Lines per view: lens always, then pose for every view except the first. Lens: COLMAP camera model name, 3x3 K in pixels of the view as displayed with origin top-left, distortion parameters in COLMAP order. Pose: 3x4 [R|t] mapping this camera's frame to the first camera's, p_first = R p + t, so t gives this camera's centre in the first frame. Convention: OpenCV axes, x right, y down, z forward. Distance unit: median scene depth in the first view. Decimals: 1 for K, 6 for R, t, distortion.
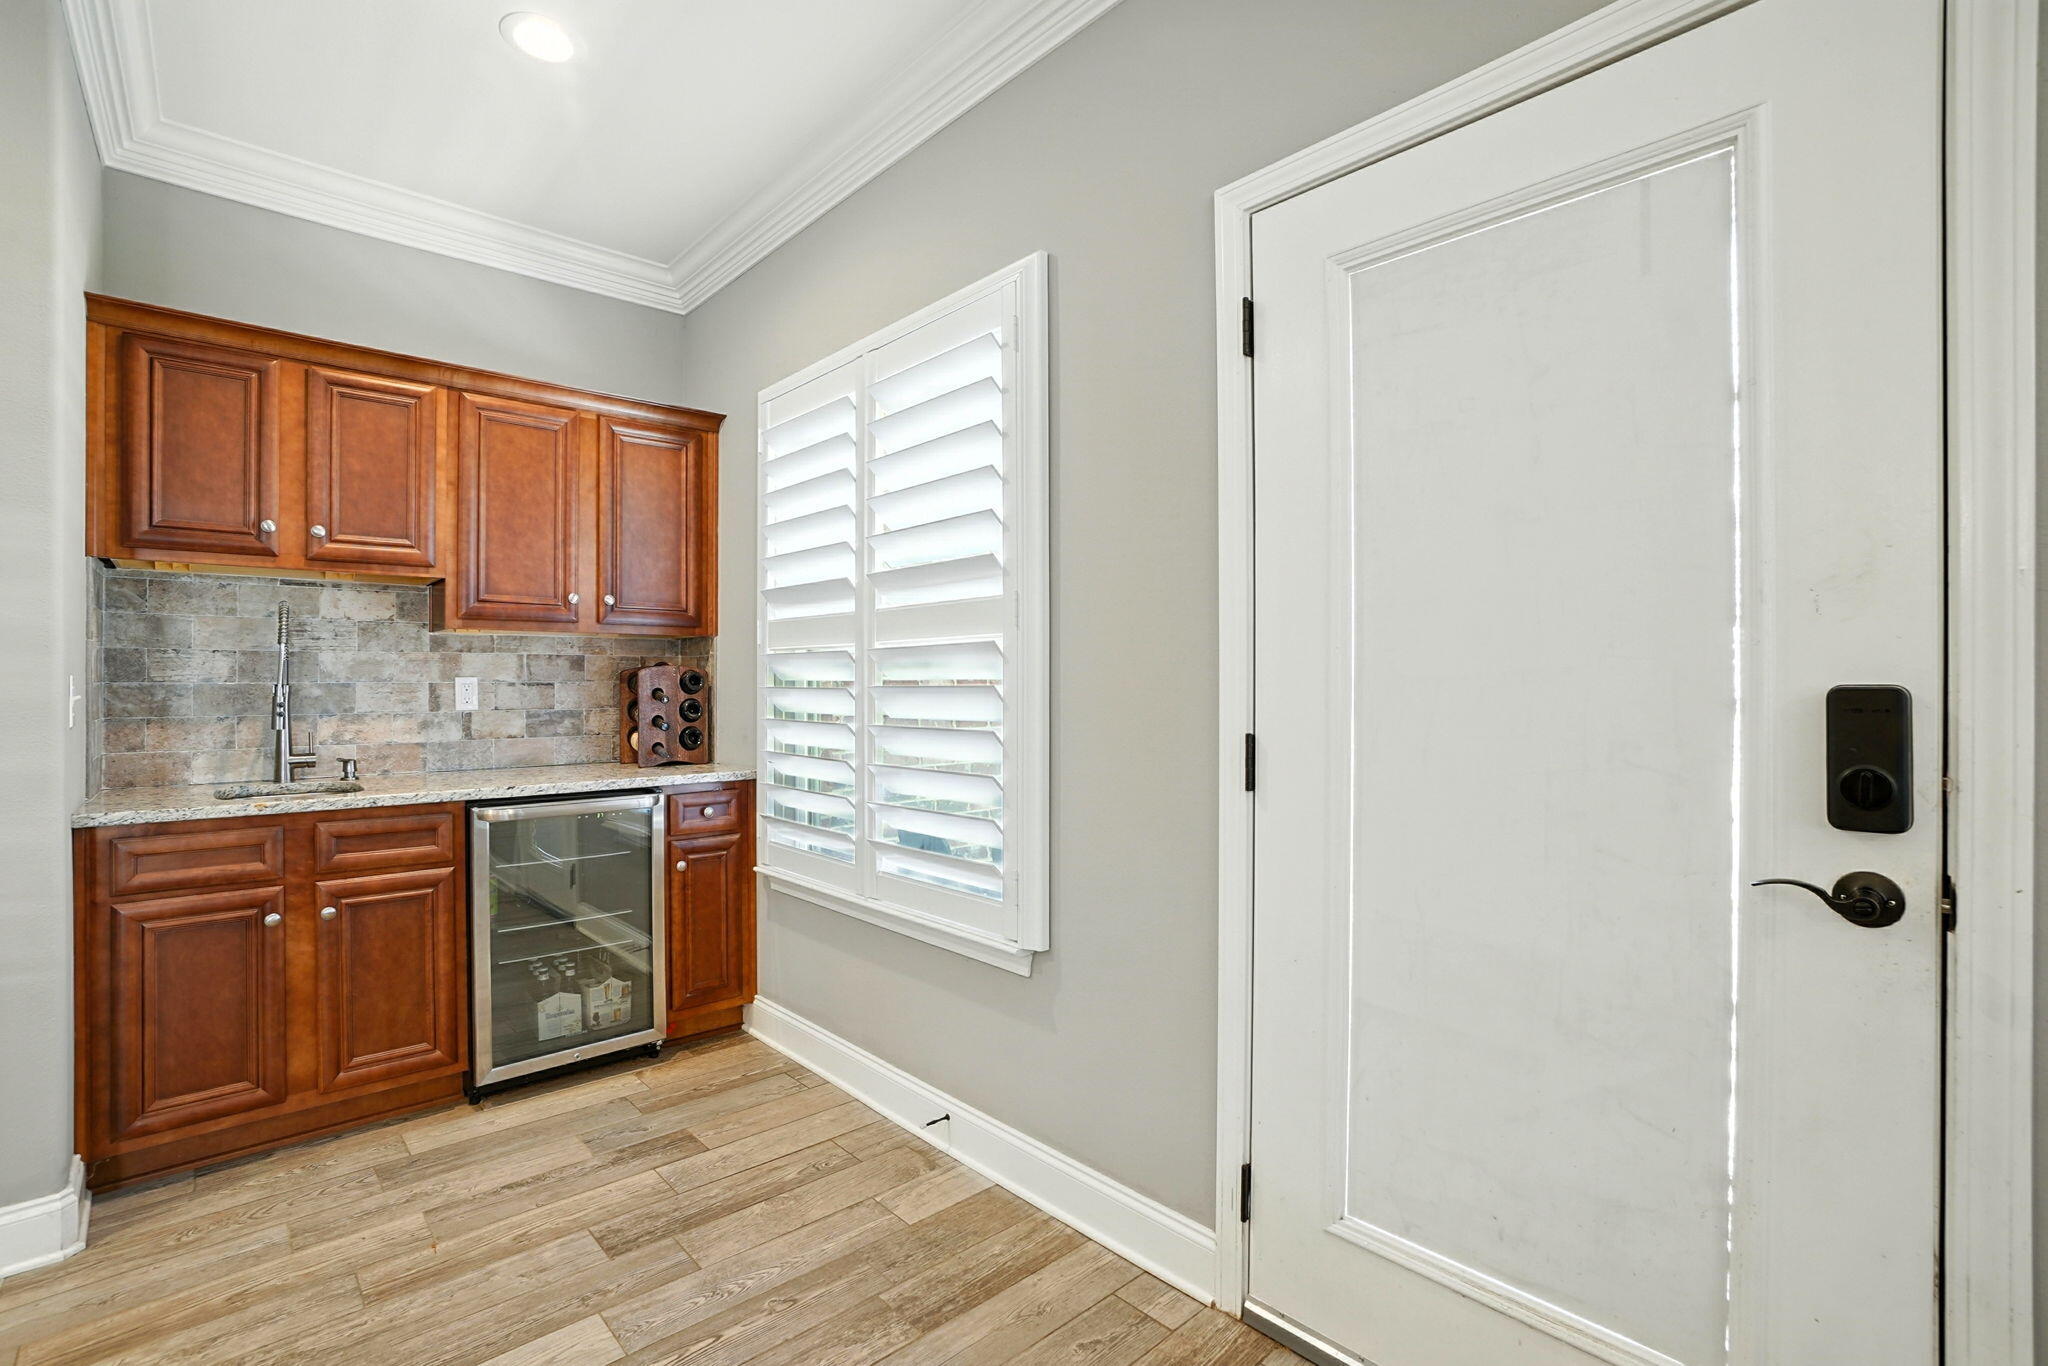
lens RADIAL K [[920.5, 0, 1015.6], [0, 920.5, 682.8], [0, 0, 1]] dist [-0.064555, 0.020617]
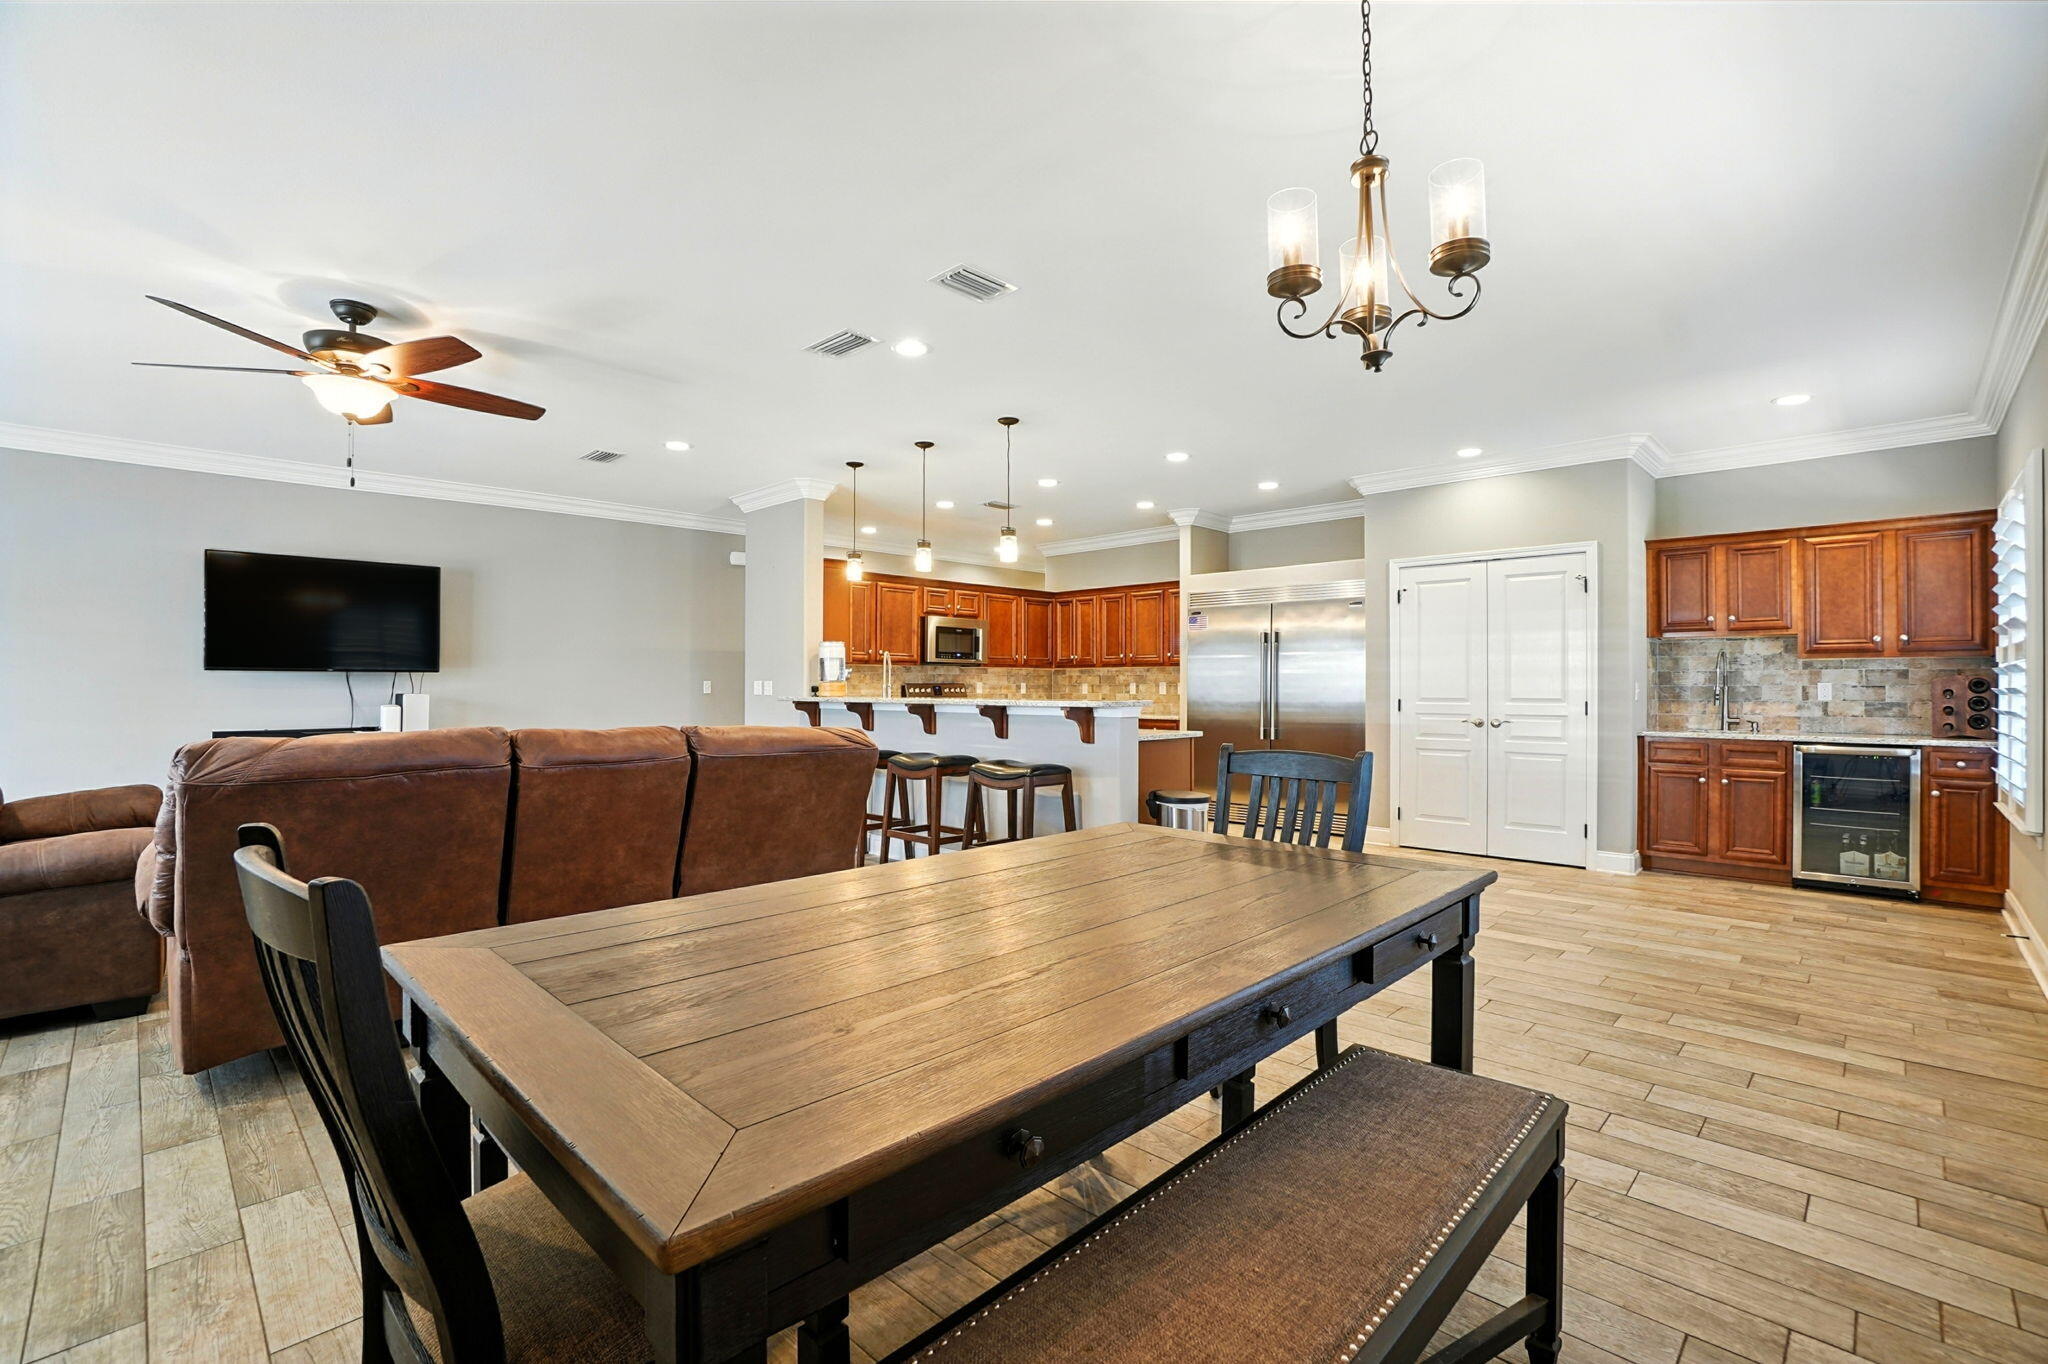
lens RADIAL K [[920.5, 0, 1015.6], [0, 920.5, 681.8], [0, 0, 1]] dist [-0.064555, 0.020617]
pose [[0.051752, -0.002303, -0.998657, 1.308157], [-0.003009, 0.999992, -0.002462, 0.001676], [0.998655, 0.003132, 0.051745, -0.886693]]
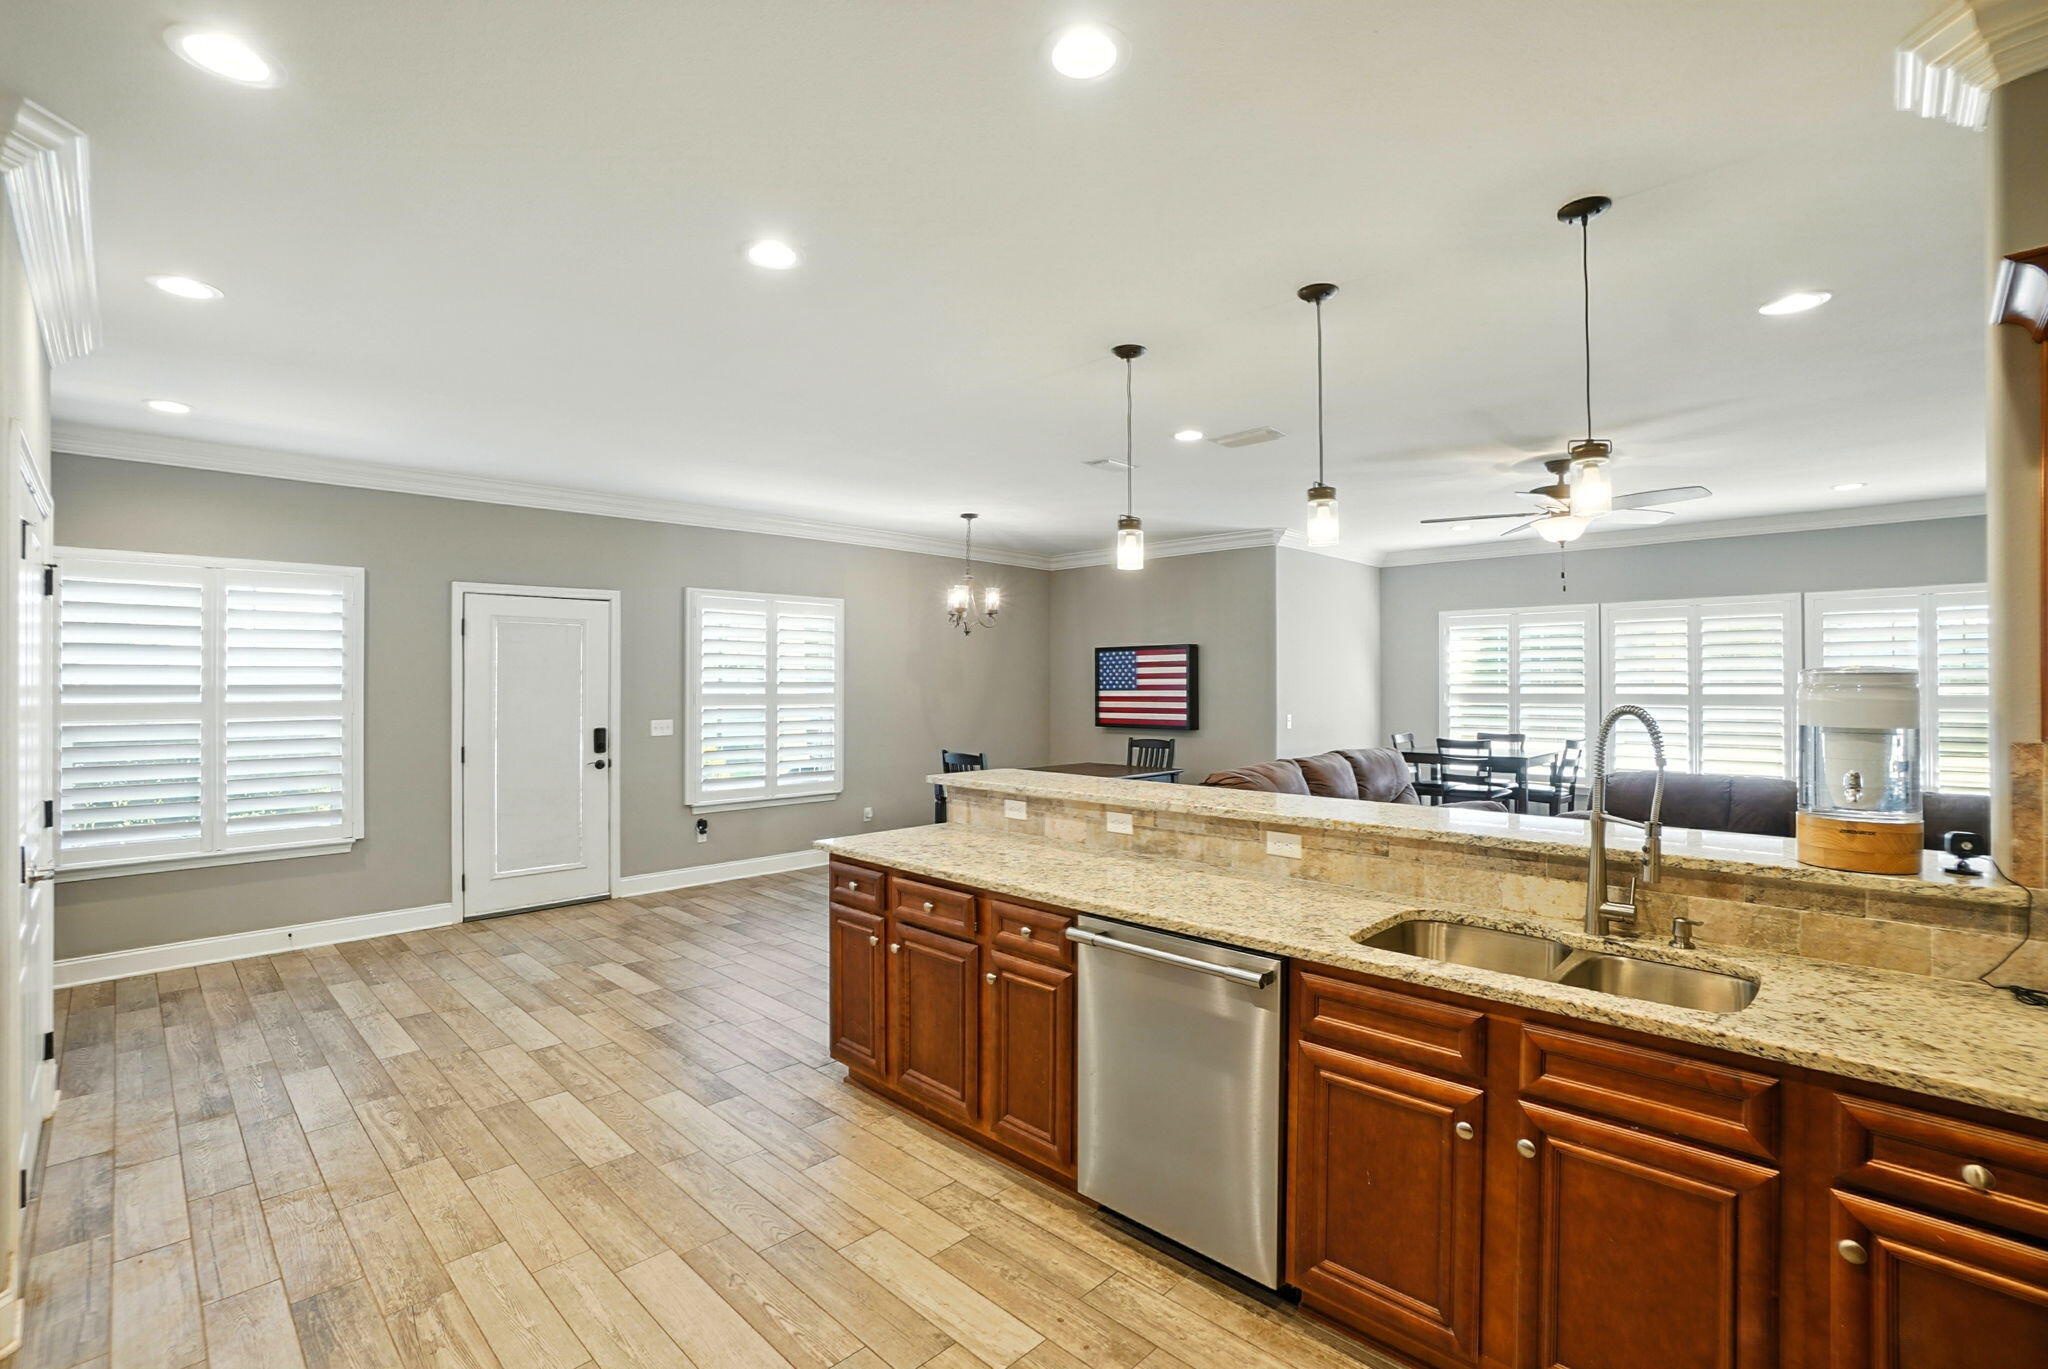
lens RADIAL K [[920.5, 0, 1015.6], [0, 920.5, 684.3], [0, 0, 1]] dist [-0.064555, 0.020617]
pose [[-0.046856, 0.000317, 0.998902, -2.030662], [0.003027, 0.999995, -0.000176, -0.107774], [-0.998897, 0.003016, -0.046856, -0.574816]]
